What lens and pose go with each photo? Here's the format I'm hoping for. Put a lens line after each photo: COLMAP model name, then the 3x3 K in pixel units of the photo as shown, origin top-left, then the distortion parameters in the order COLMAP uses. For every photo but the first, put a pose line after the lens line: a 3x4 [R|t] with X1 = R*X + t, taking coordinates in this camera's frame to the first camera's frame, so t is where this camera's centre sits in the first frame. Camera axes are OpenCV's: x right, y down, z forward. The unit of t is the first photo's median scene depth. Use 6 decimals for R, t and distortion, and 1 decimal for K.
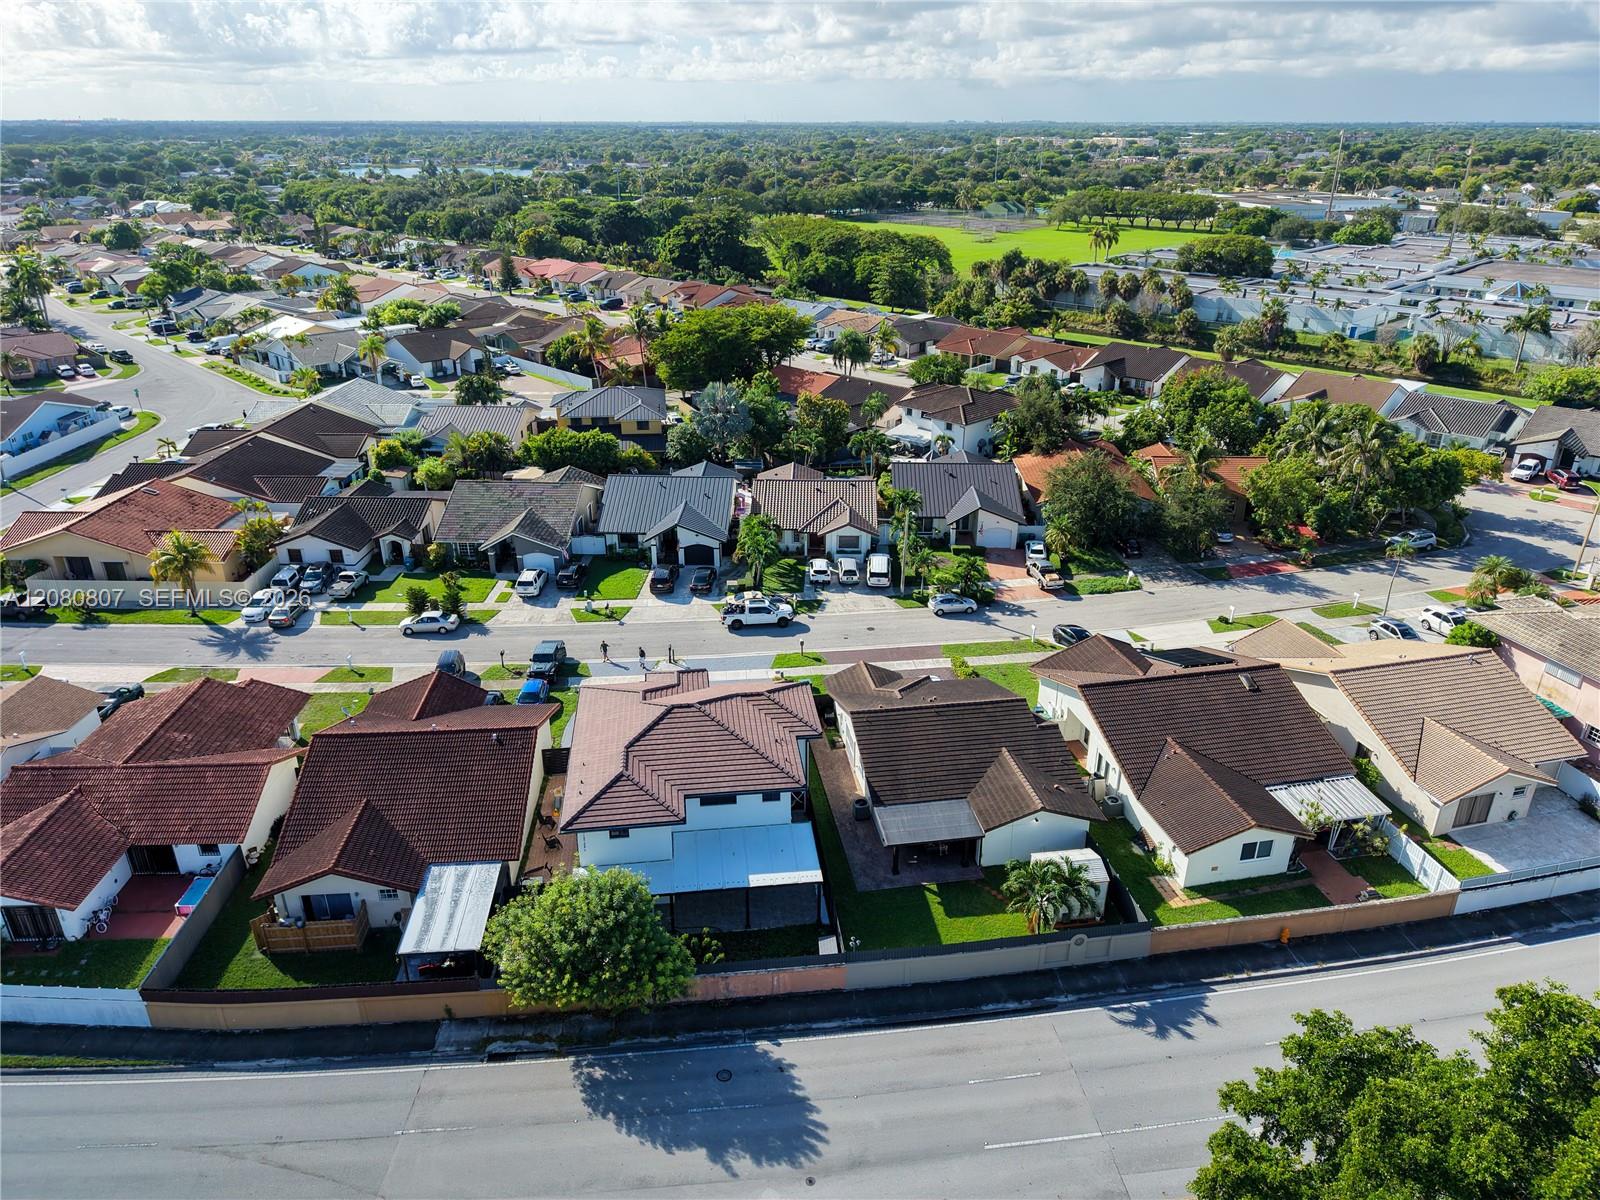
lens RADIAL K [[1066.6, 0, 800.0], [0, 1066.6, 600.0], [0, 0, 1]] dist [0.018731, -0.001754]
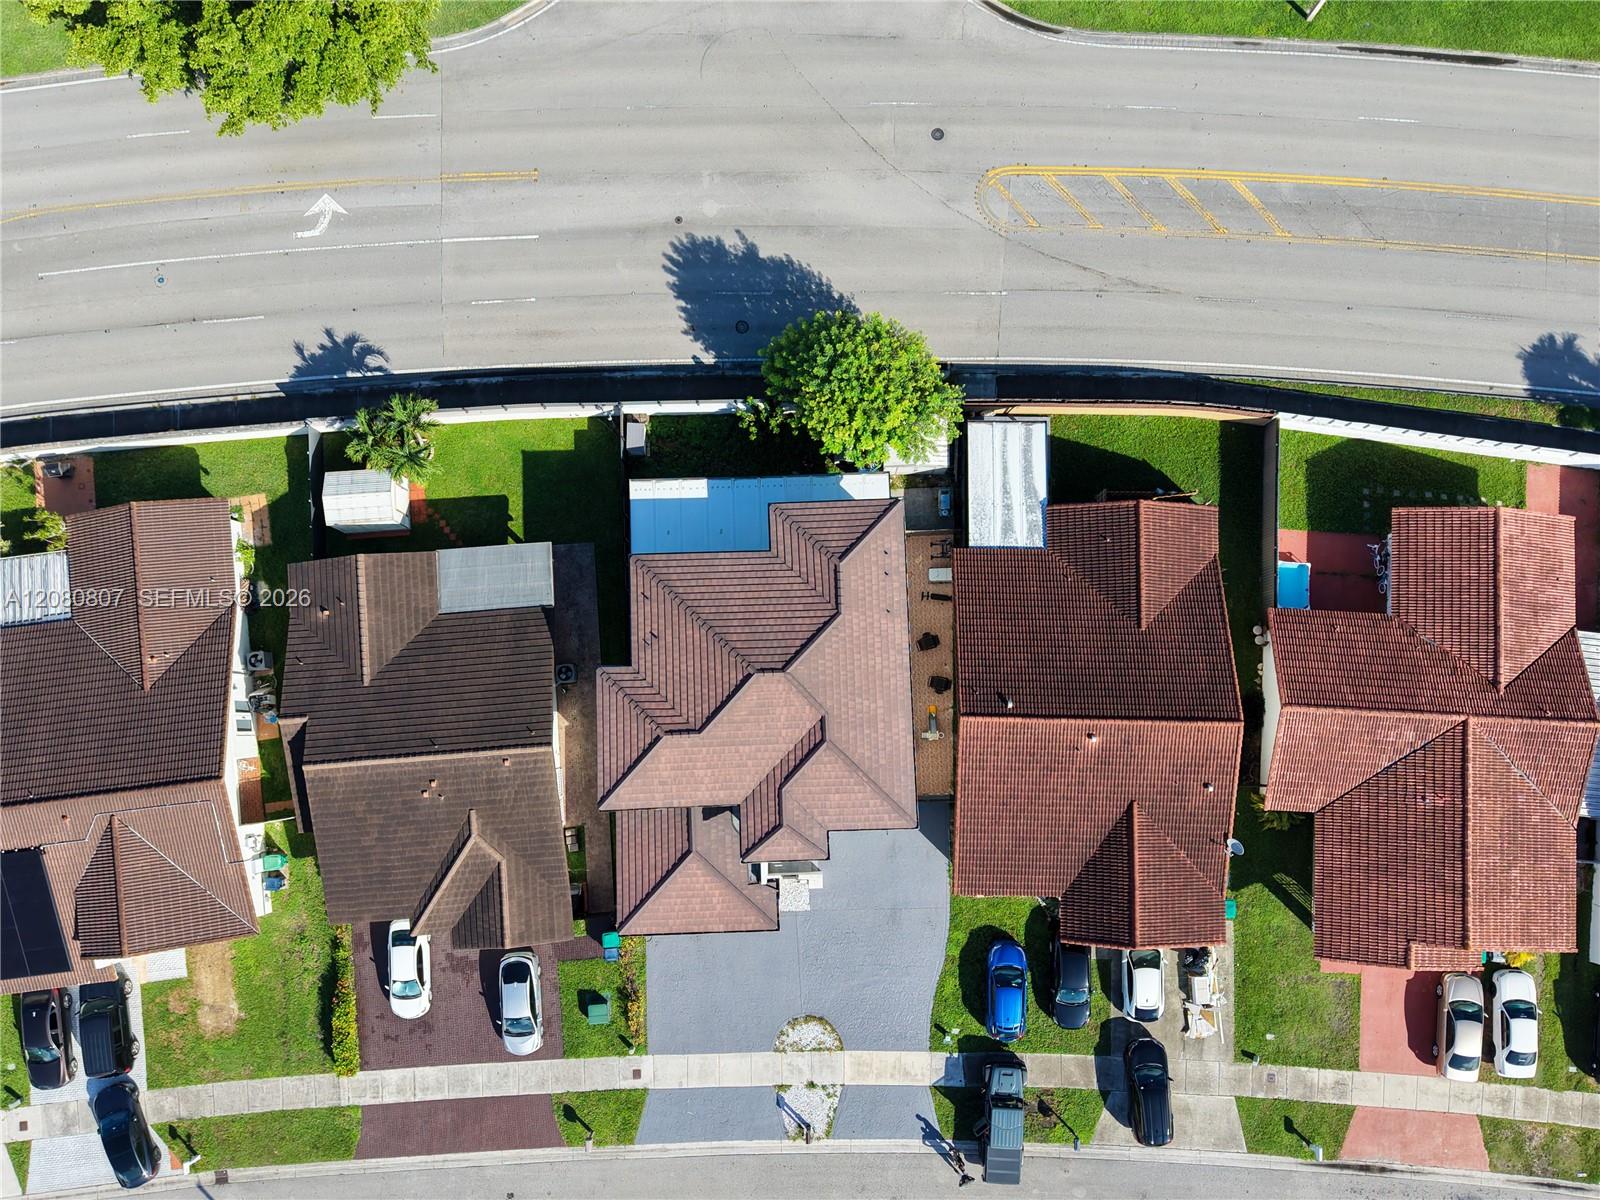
lens RADIAL K [[1284.3, 0, 800.0], [0, 1284.3, 600.0], [0, 0, 1]] dist [0.033121, 0.000426]
pose [[-0.995778, -0.091062, 0.011616, -0.150628], [0.039843, -0.314723, 0.948347, -0.840119], [-0.082702, 0.944805, 0.317023, 0.713752]]
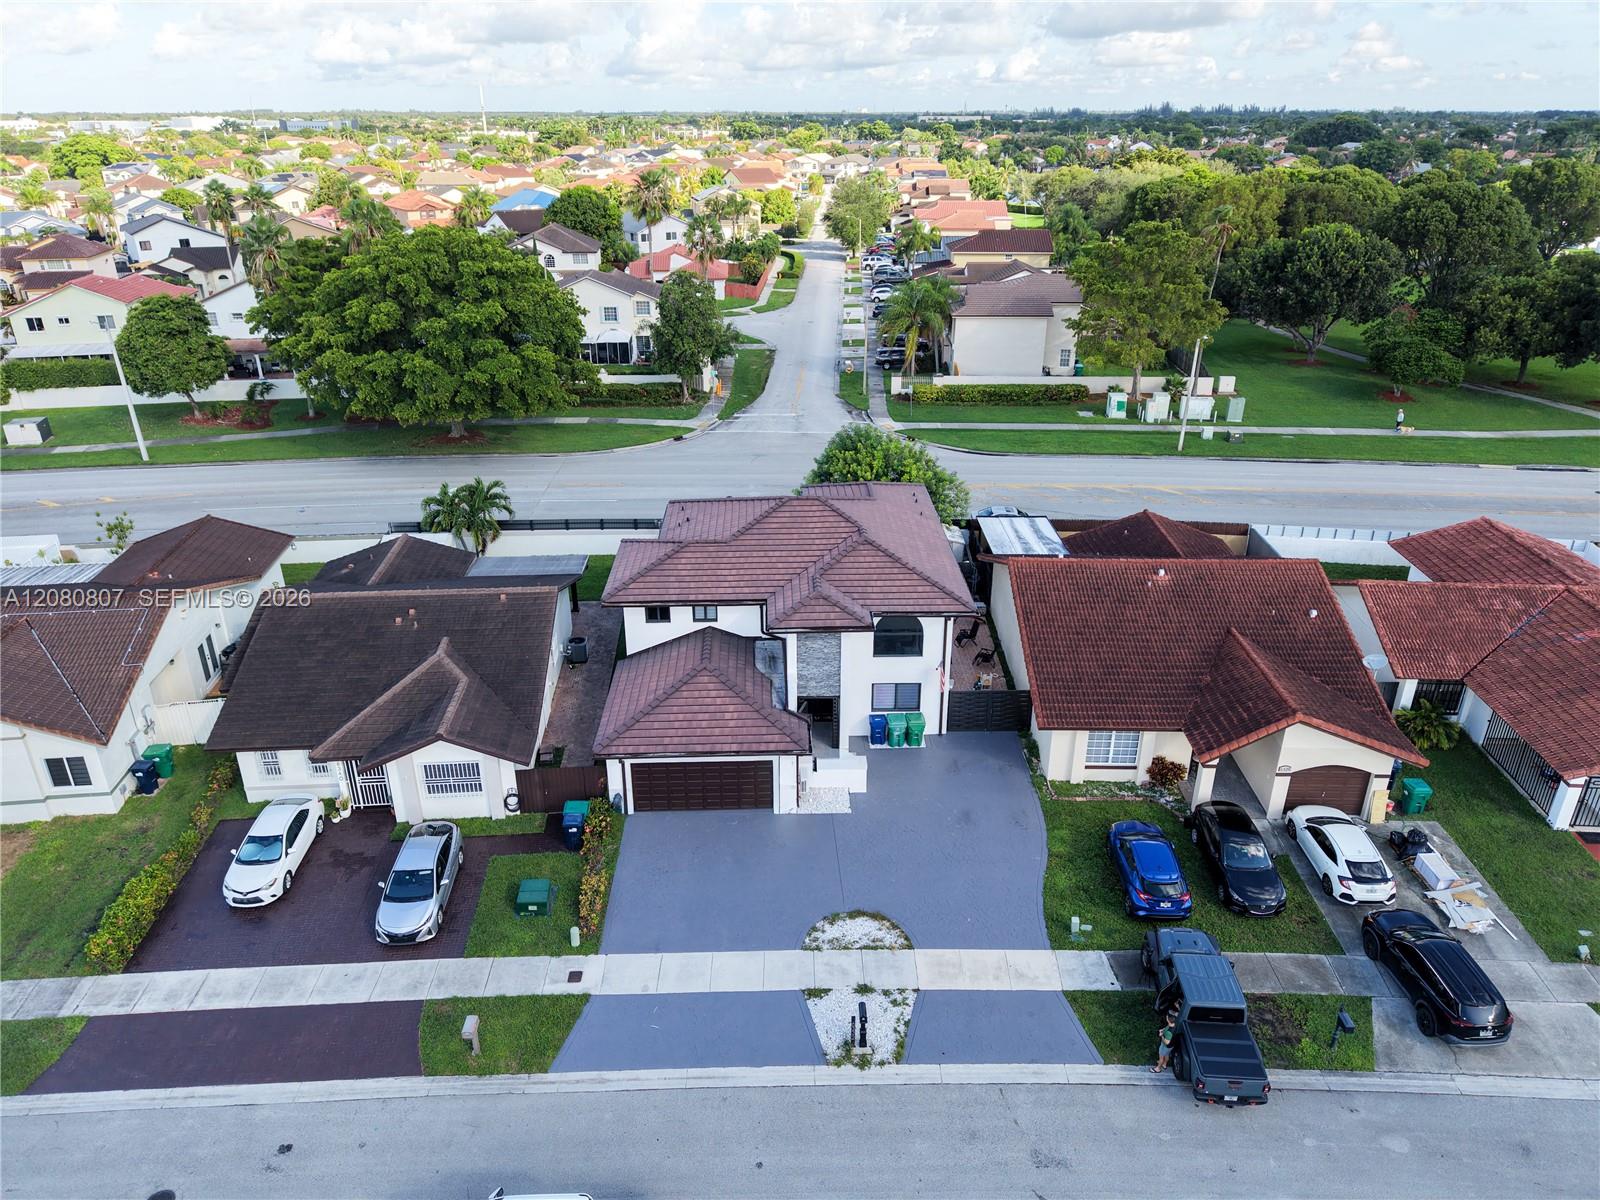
lens RADIAL K [[1066.6, 0, 800.0], [0, 1066.6, 600.0], [0, 0, 1]] dist [0.018731, -0.001754]
pose [[-0.995161, -0.046606, 0.086496, -0.191635], [0.034191, 0.661047, 0.749565, -0.455545], [-0.092113, 0.748896, -0.656255, 1.693283]]
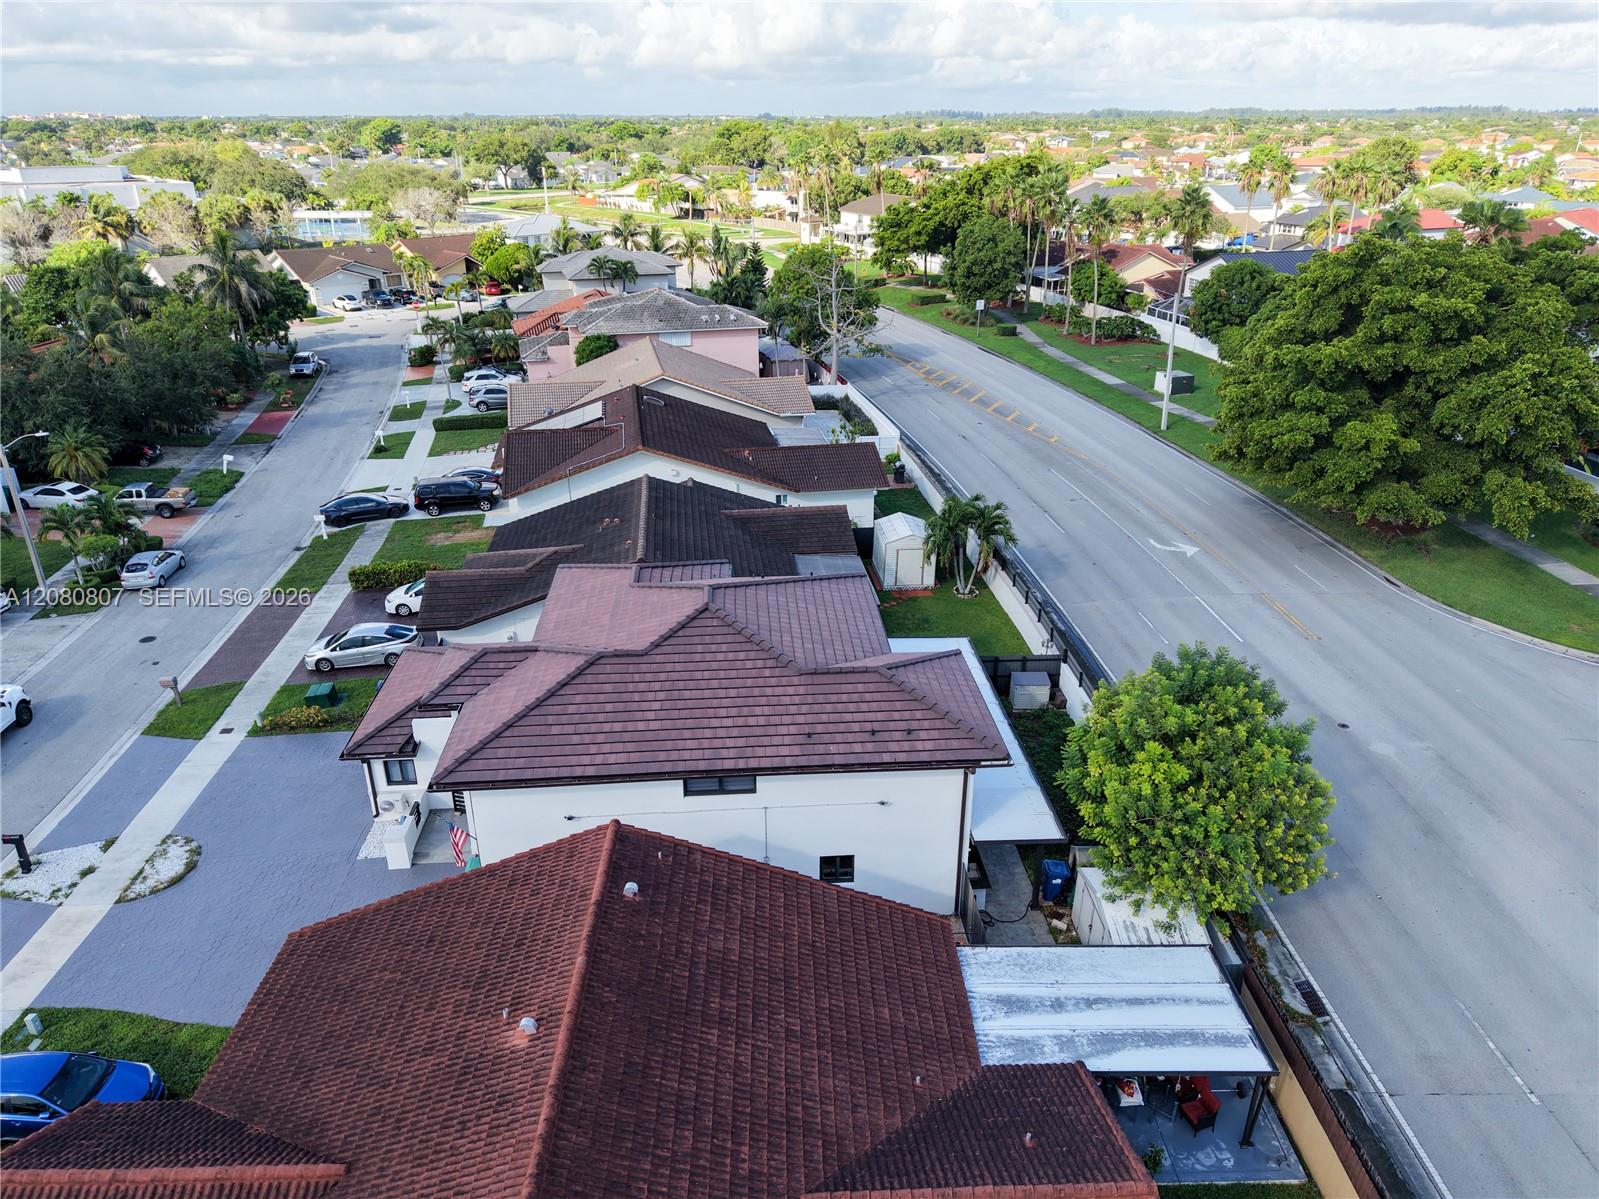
lens RADIAL K [[1073.4, 0, 799.5], [0, 1073.4, 599.5], [0, 0, 1]] dist [0.009473, -0.000862]
pose [[0.055502, -0.415046, 0.908106, -0.654721], [0.411445, 0.838203, 0.357951, -0.080942], [-0.909743, 0.353769, 0.217291, 0.920598]]
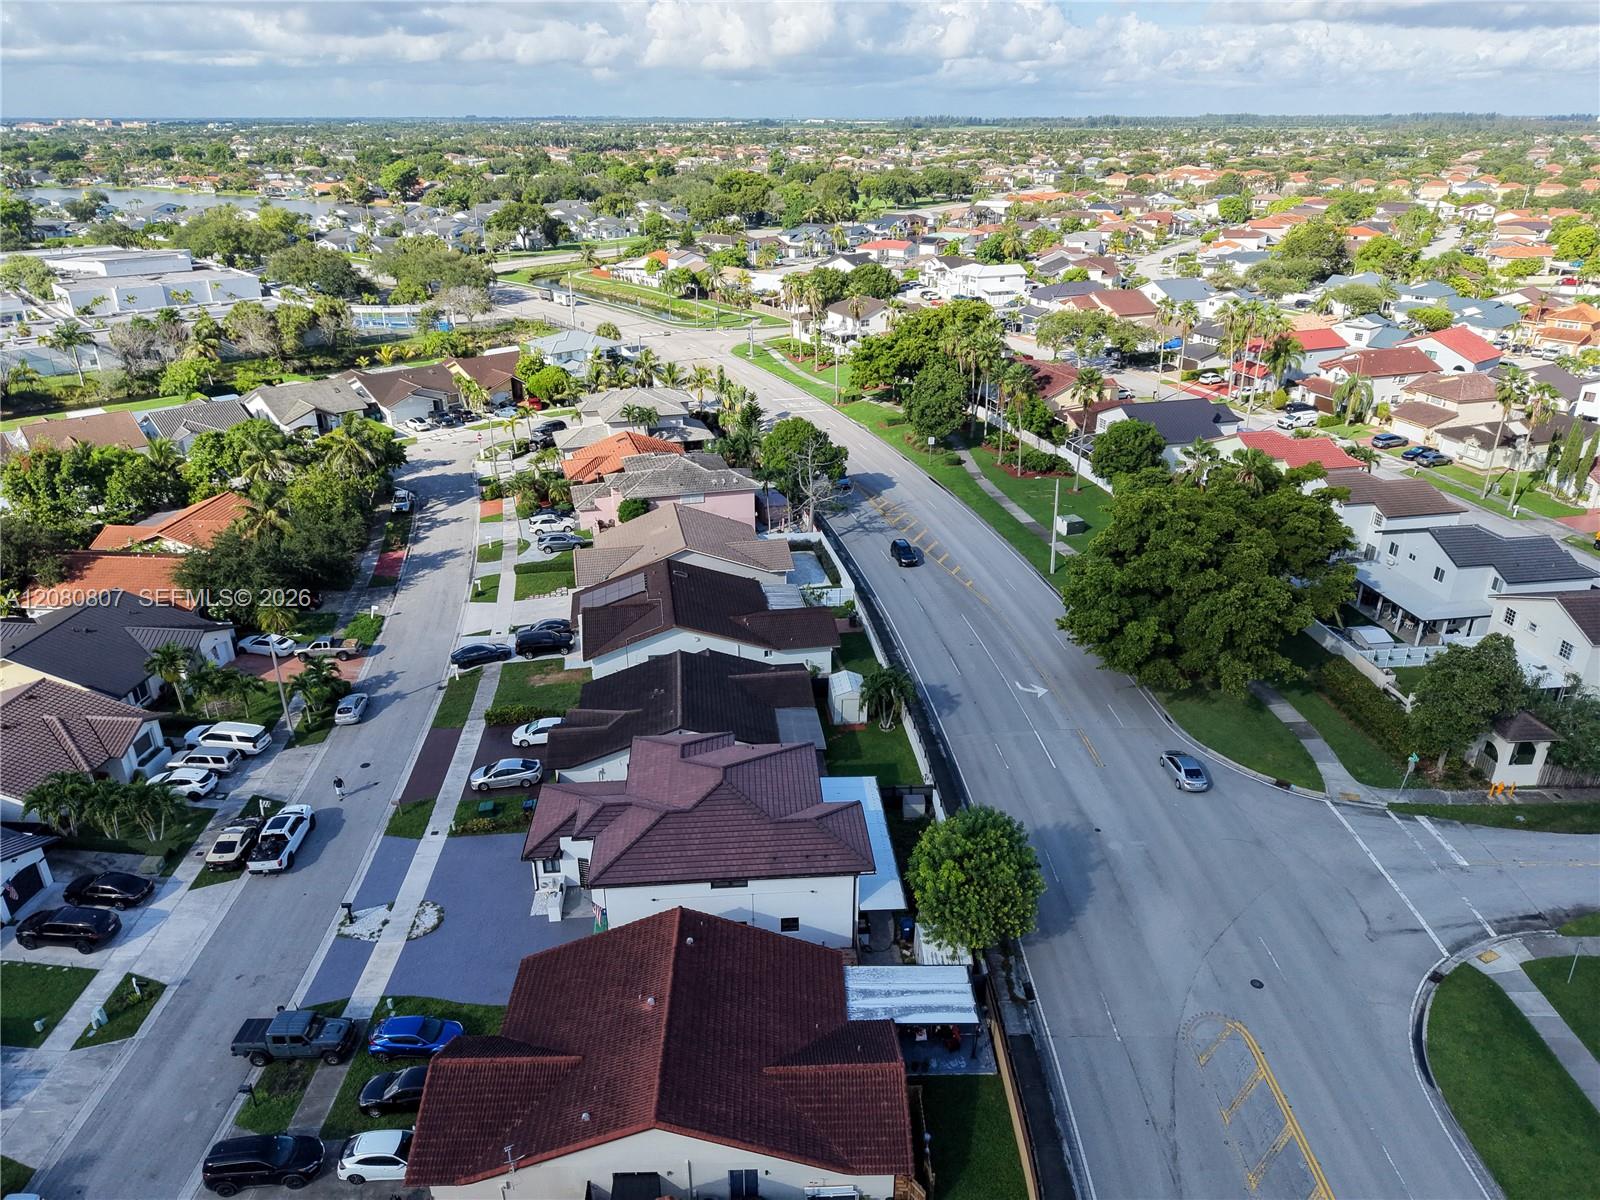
lens RADIAL K [[1066.6, 0, 800.0], [0, 1066.6, 600.0], [0, 0, 1]] dist [0.018731, -0.001754]
pose [[0.055280, -0.415569, 0.907880, -1.037350], [0.411176, 0.838067, 0.358578, -0.404048], [-0.909878, 0.353476, 0.217200, 0.719440]]
